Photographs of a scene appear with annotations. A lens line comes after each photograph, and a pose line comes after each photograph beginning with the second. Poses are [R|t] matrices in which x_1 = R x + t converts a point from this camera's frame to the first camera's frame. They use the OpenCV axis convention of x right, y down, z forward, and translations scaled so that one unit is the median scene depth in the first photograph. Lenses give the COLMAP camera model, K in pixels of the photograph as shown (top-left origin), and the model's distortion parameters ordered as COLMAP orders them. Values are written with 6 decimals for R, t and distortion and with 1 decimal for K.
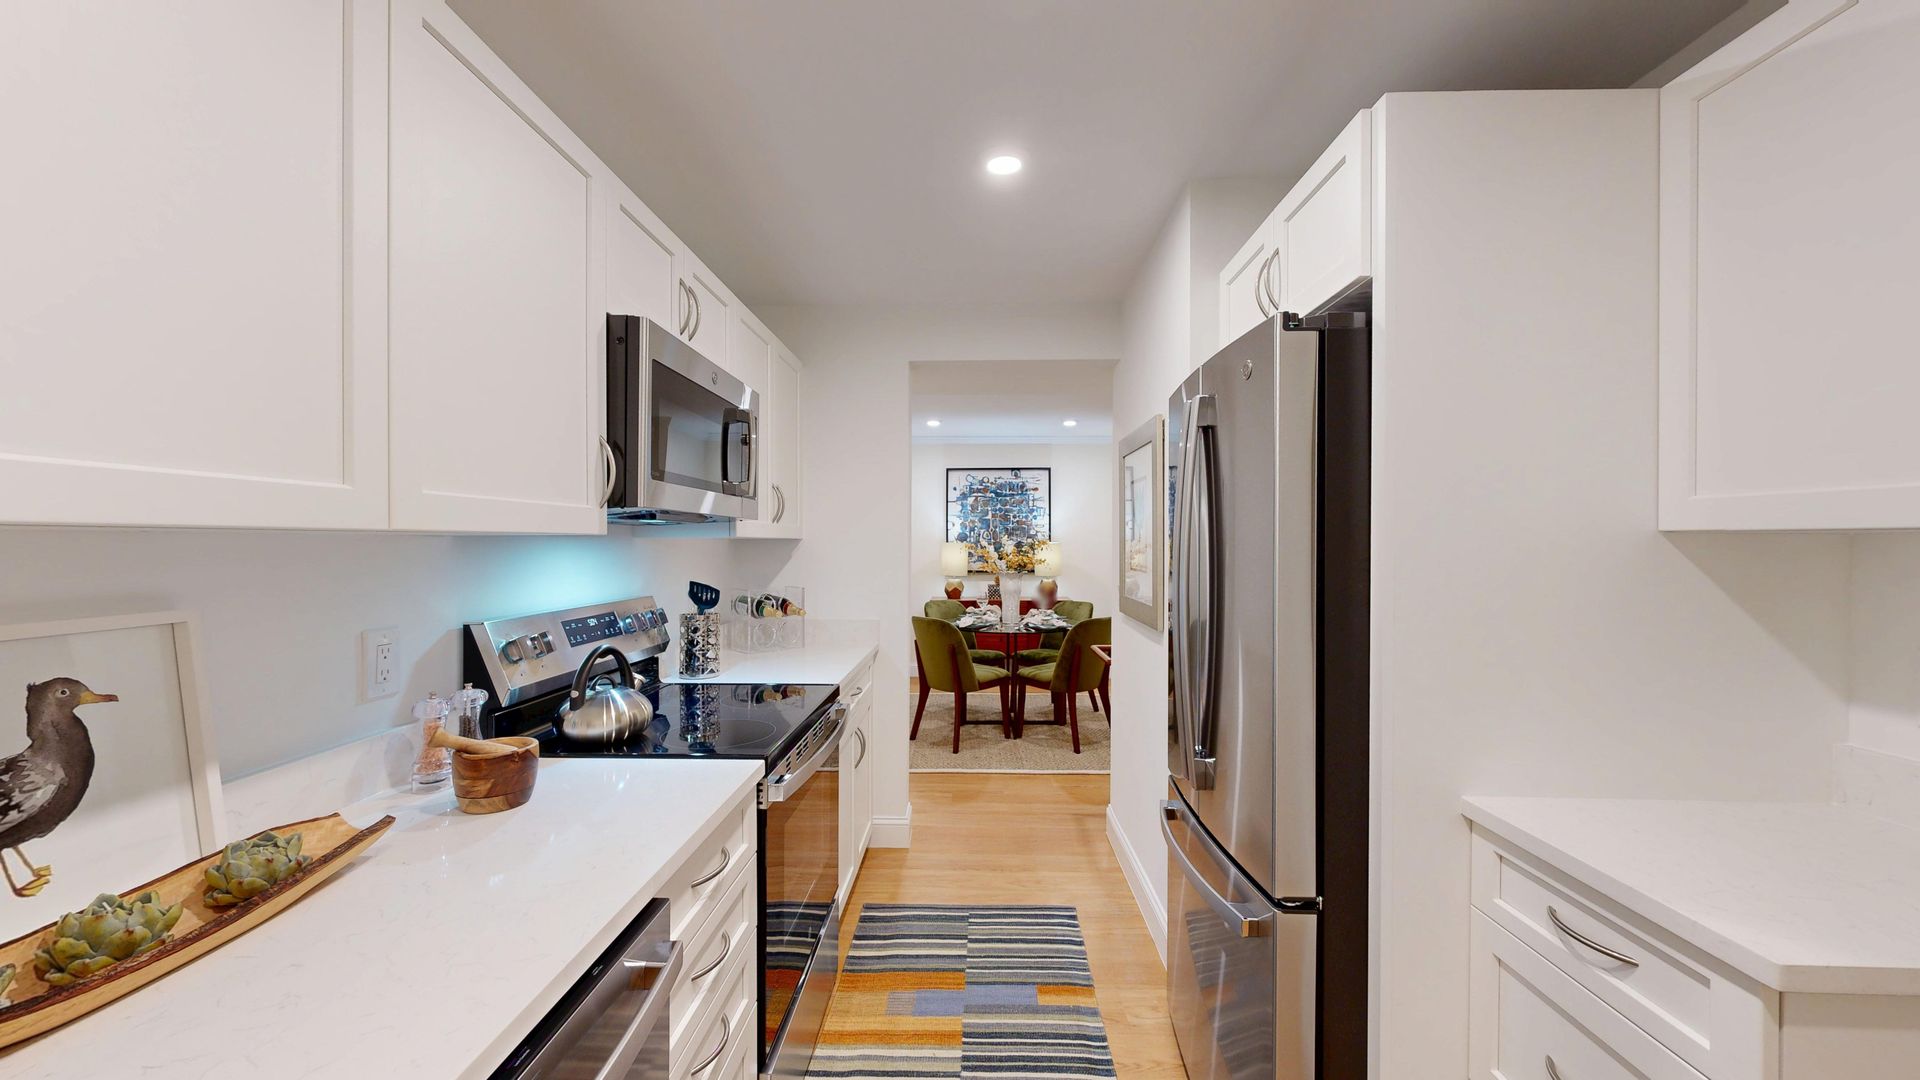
lens RADIAL K [[708.4, 0, 960.0], [0, 708.4, 540.0], [0, 0, 1]] dist [0.000029, 0.000008]
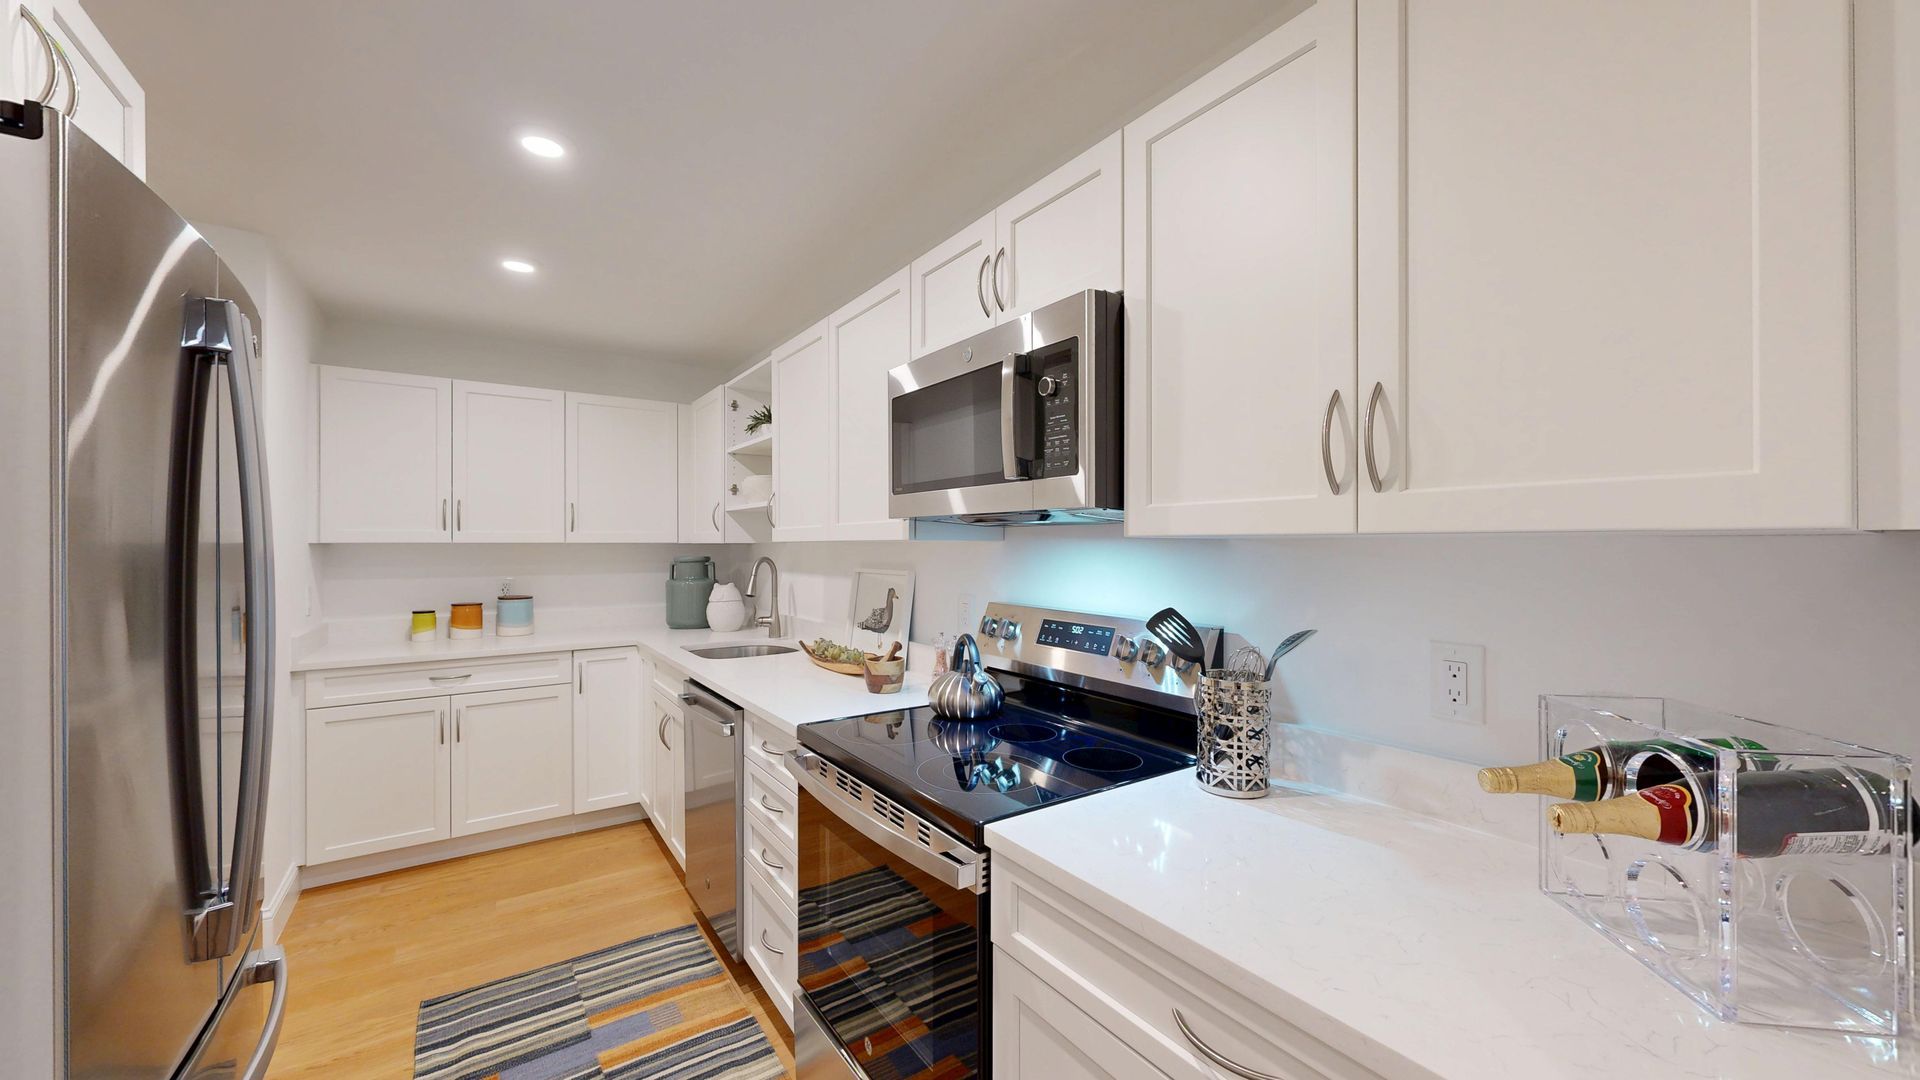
lens RADIAL K [[708.4, 0, 960.0], [0, 708.4, 540.0], [0, 0, 1]] dist [0.000029, 0.000008]
pose [[-0.805526, -0.004803, -0.592541, 0.187568], [0.000648, 0.999959, -0.008986, 0.004568], [0.592560, -0.007623, -0.805490, 1.929921]]
